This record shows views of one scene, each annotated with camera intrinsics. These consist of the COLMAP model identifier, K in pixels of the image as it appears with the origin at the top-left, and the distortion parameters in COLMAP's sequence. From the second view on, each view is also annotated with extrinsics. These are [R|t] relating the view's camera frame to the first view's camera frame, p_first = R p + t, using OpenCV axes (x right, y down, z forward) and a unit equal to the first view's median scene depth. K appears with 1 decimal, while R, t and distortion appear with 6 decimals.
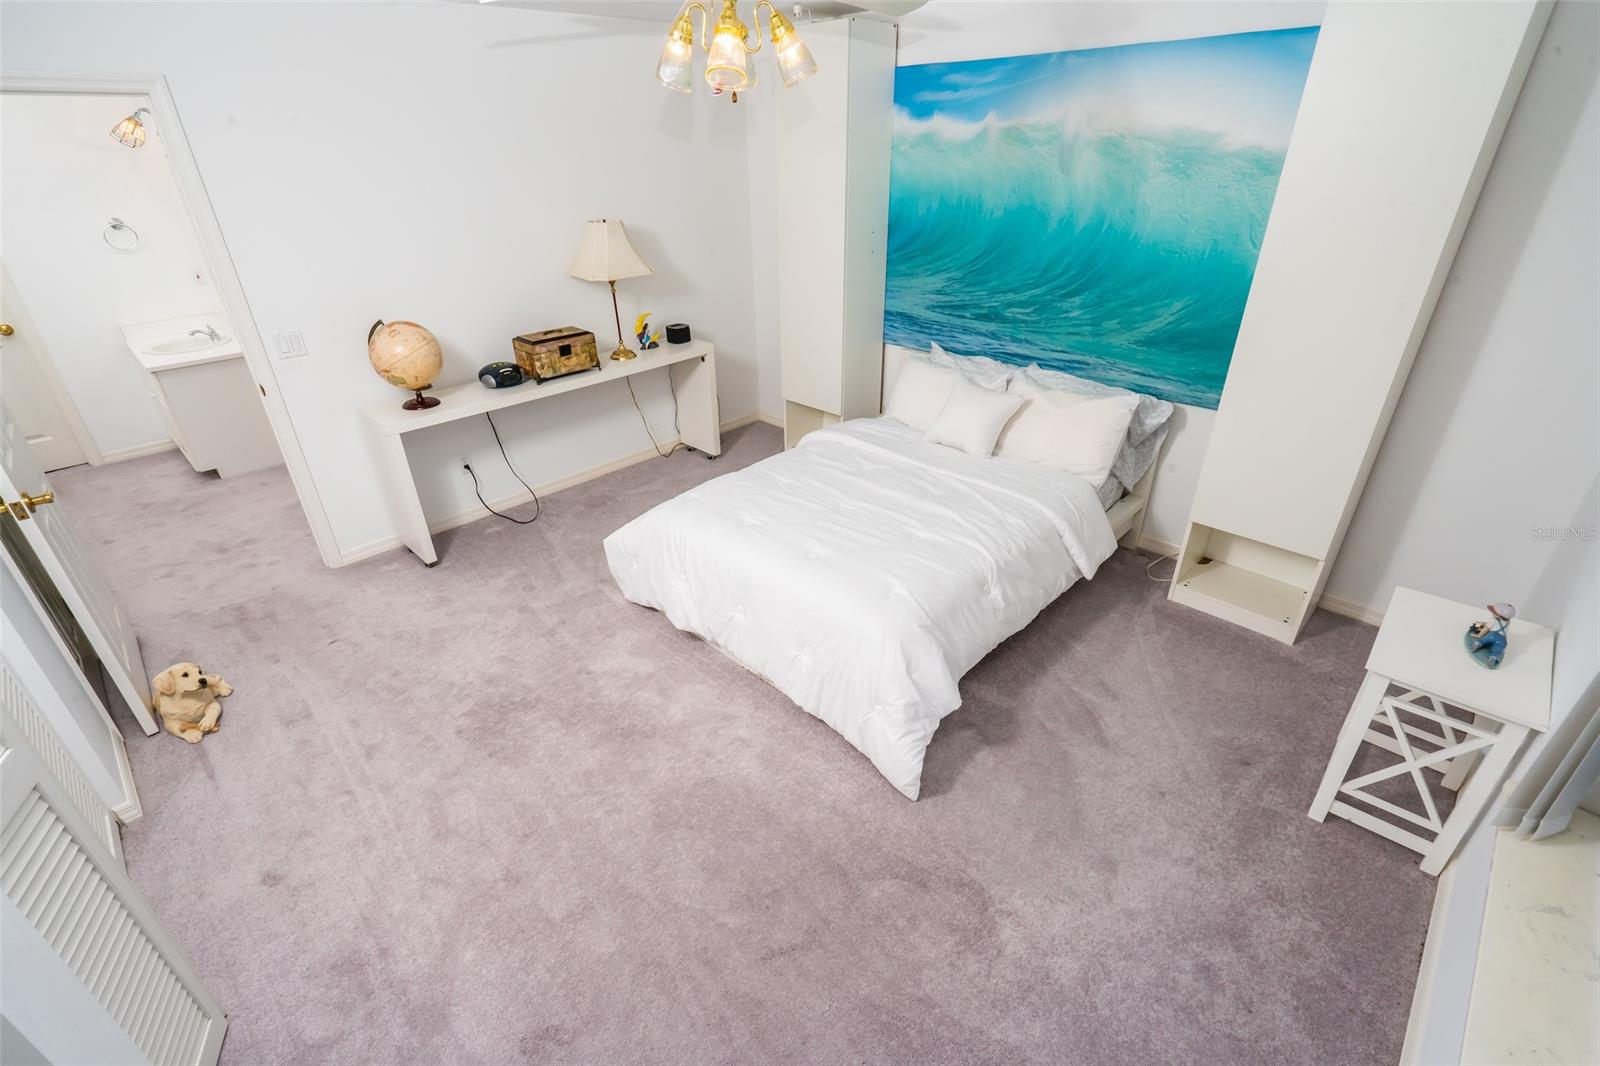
lens RADIAL K [[720.3, 0, 792.3], [0, 720.3, 536.5], [0, 0, 1]] dist [-0.005306, 0.001555]
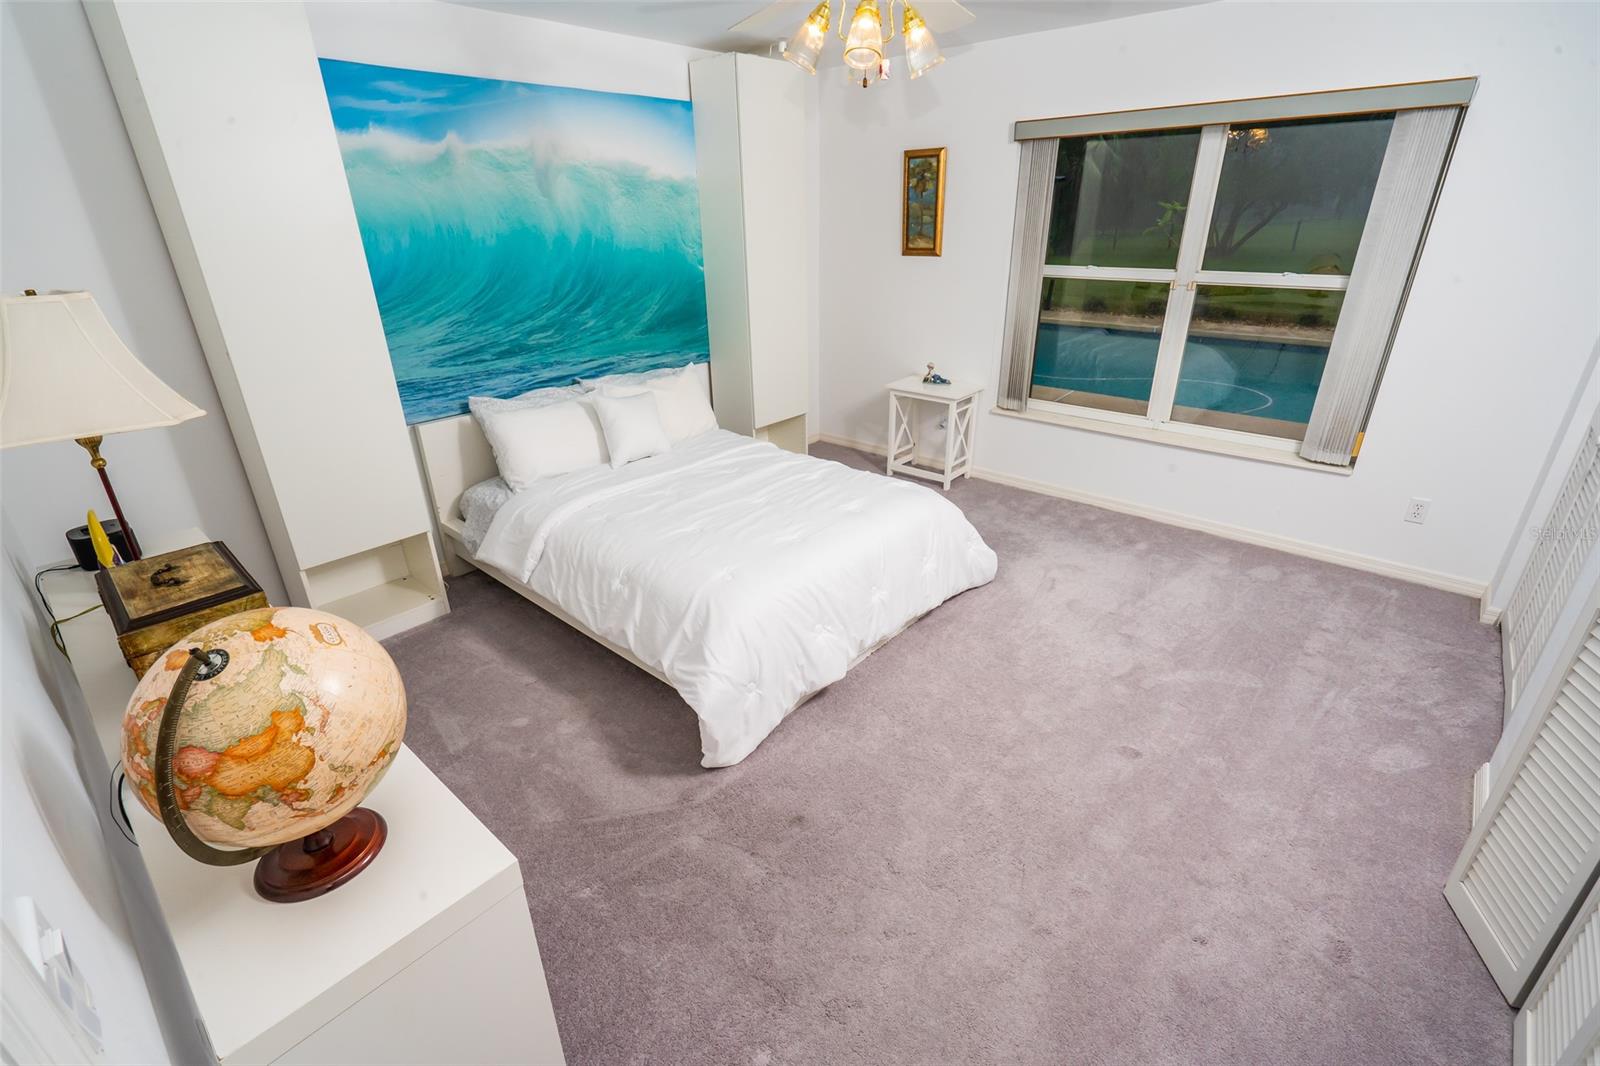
lens RADIAL K [[720.3, 0, 793.4], [0, 720.3, 532.6], [0, 0, 1]] dist [-0.005306, 0.001555]
pose [[-0.059788, -0.389900, 0.918914, -0.734372], [0.498279, 0.786011, 0.365929, -0.298843], [-0.864953, 0.479754, 0.147285, 0.705952]]
